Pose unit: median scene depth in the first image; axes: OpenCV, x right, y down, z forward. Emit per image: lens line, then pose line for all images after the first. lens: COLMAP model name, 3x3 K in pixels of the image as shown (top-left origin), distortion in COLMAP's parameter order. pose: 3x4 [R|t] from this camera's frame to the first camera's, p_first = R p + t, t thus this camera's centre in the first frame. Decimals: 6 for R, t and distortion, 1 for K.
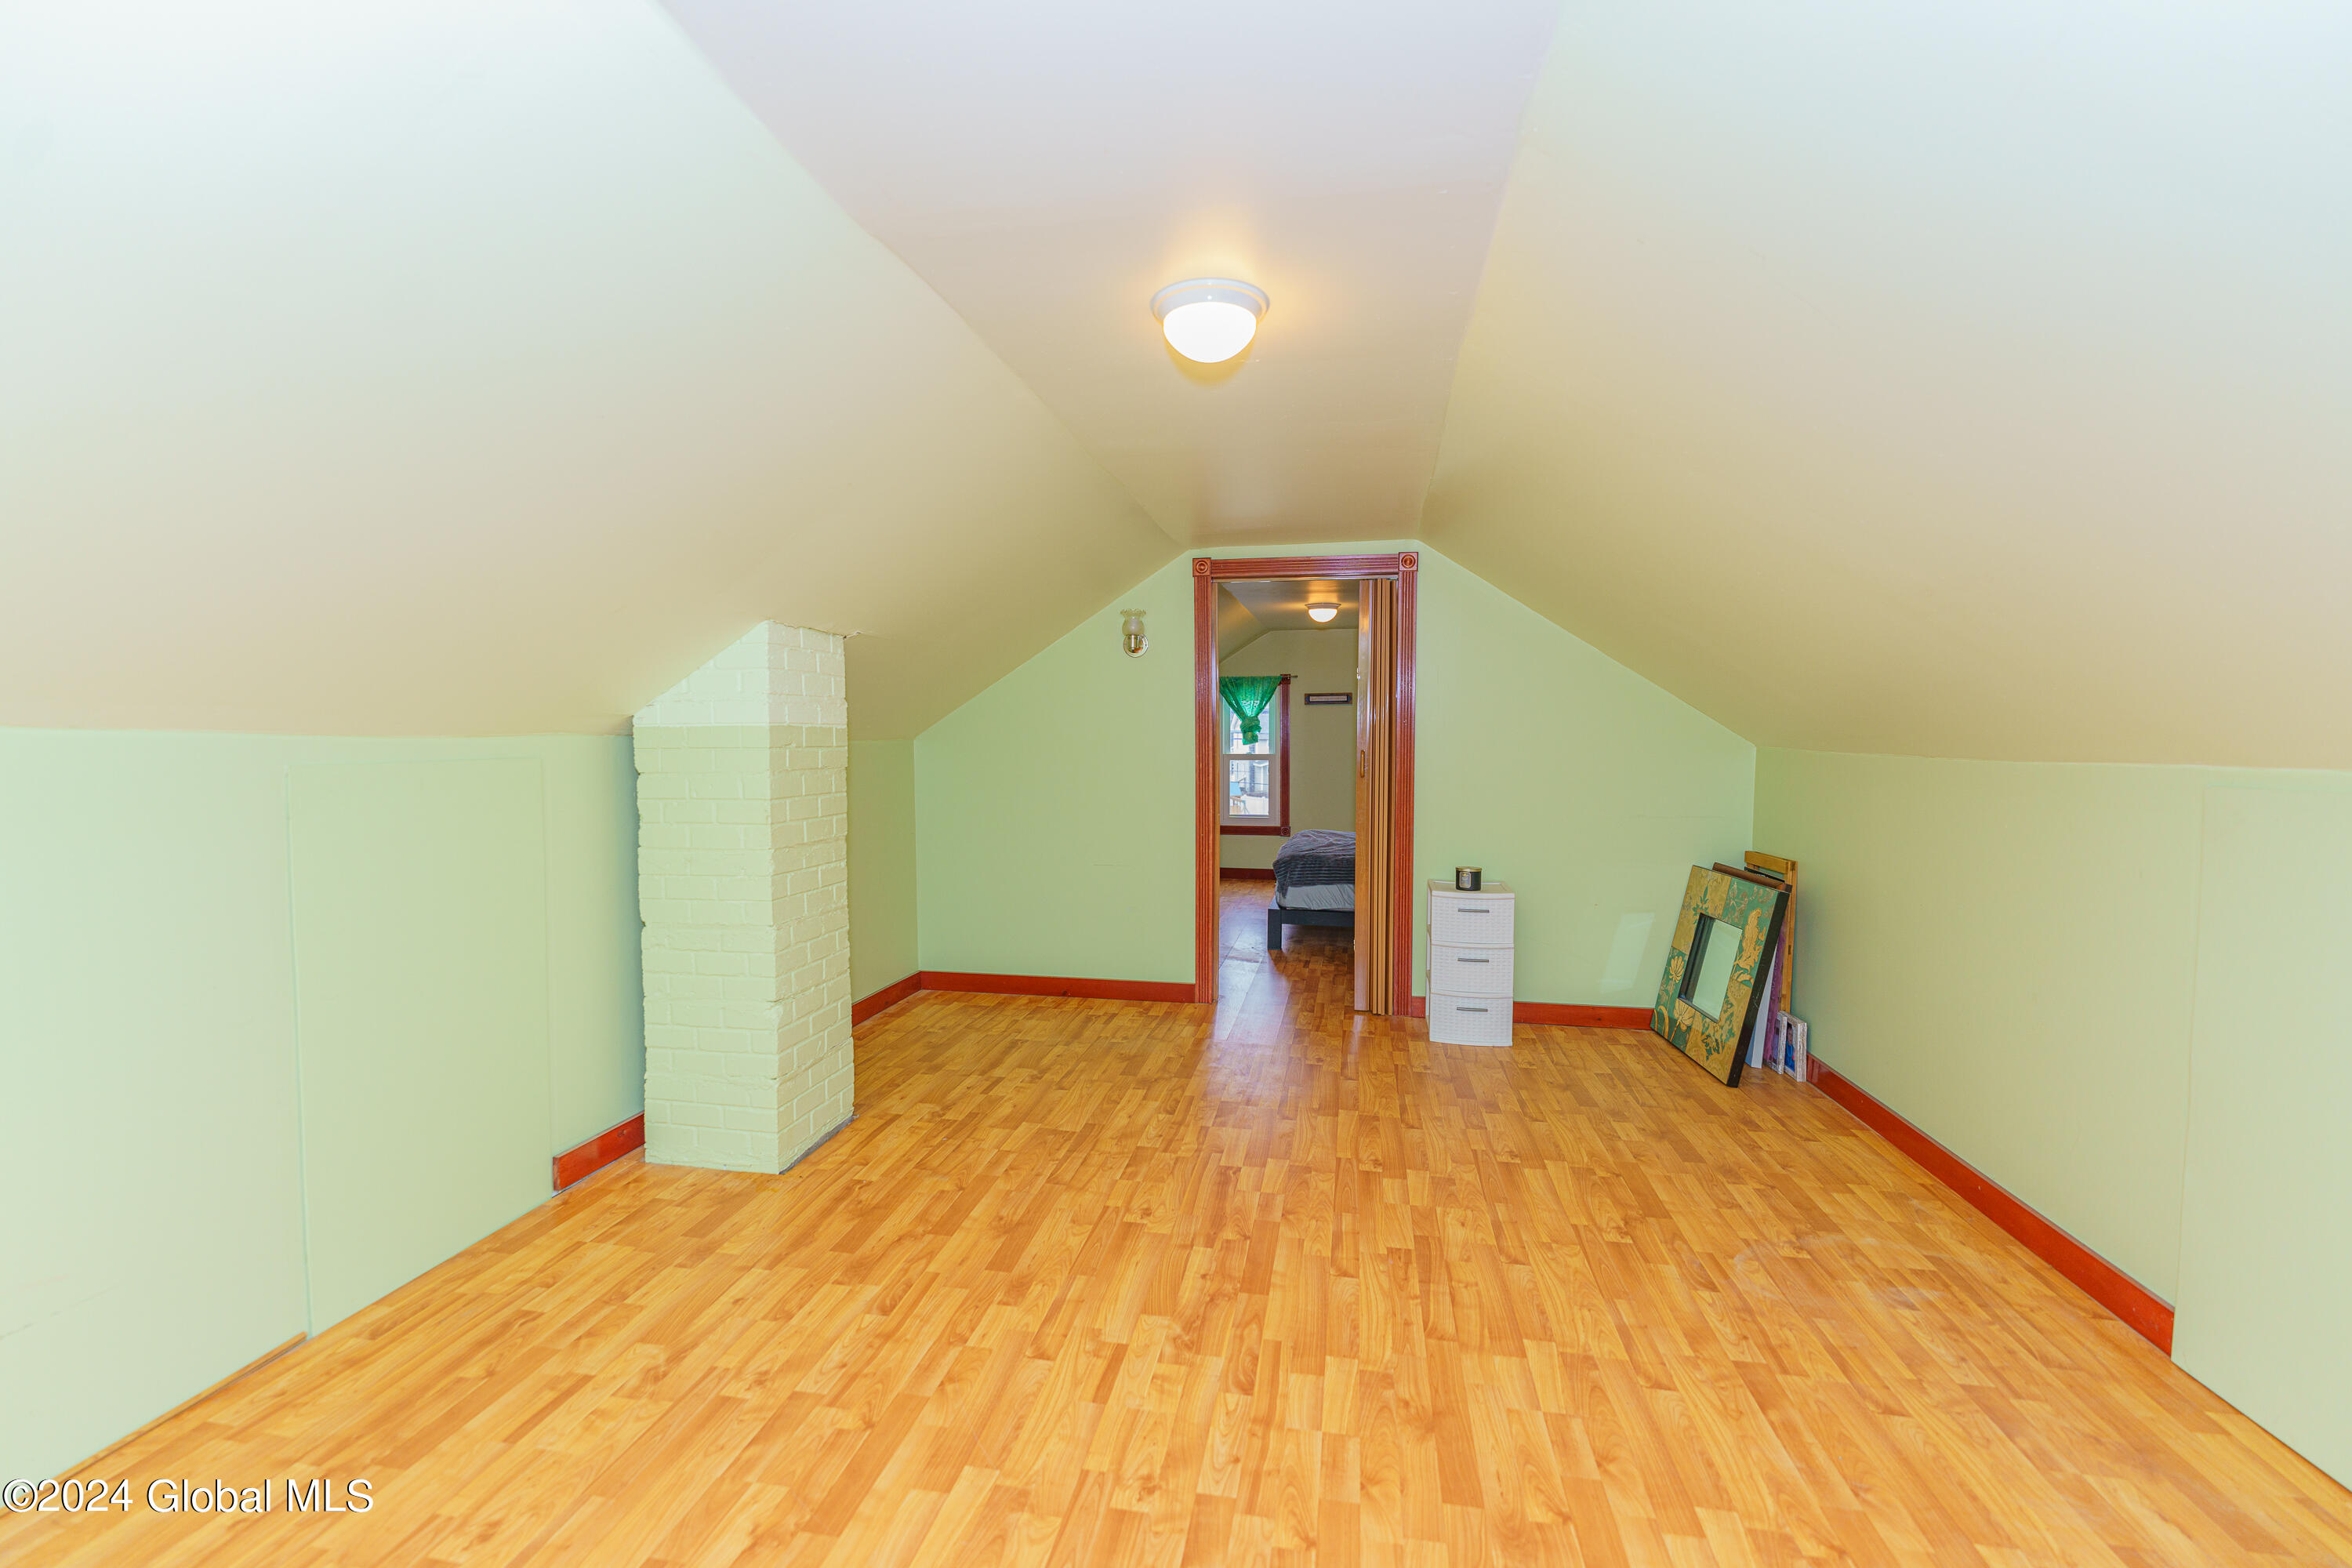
lens RADIAL K [[996.6, 0, 1185.0], [0, 996.6, 800.4], [0, 0, 1]] dist [-0.002073, 0.000539]
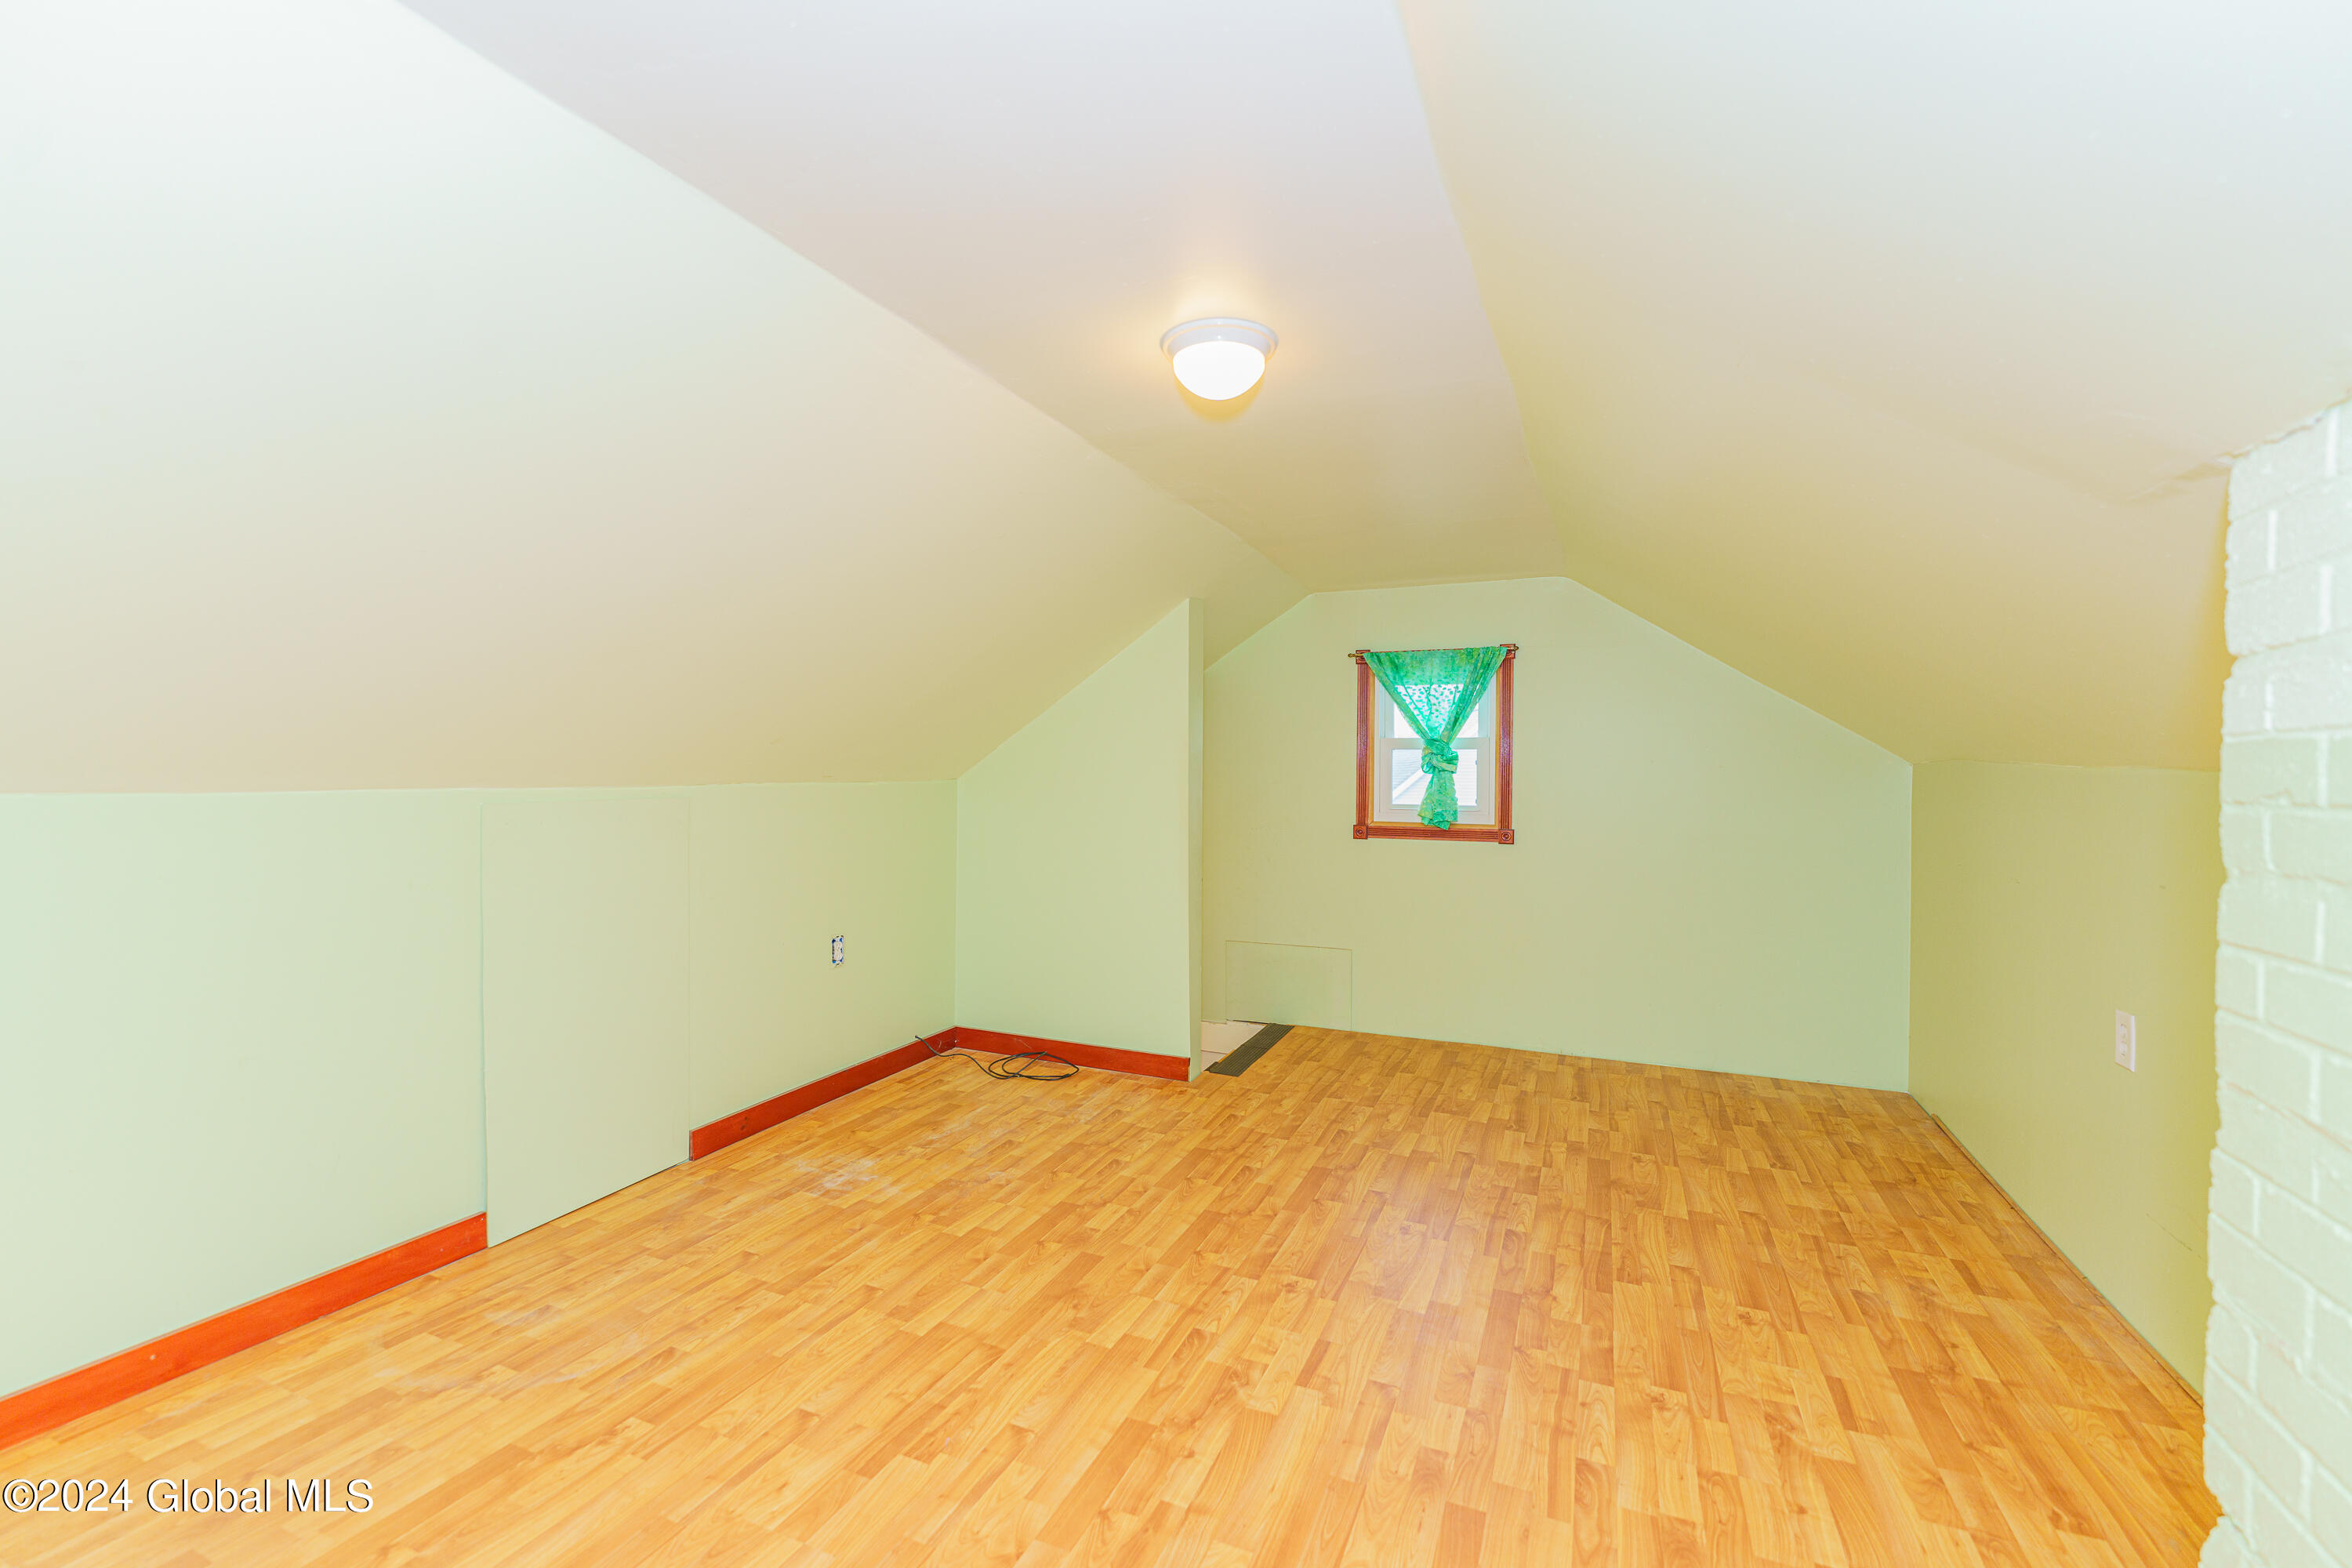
lens RADIAL K [[996.6, 0, 1178.0], [0, 996.6, 771.8], [0, 0, 1]] dist [-0.002073, 0.000539]
pose [[-0.973394, -0.006484, 0.229045, -0.161022], [0.007023, 0.998286, 0.058107, -0.115515], [-0.229029, 0.058169, -0.971680, 1.888722]]
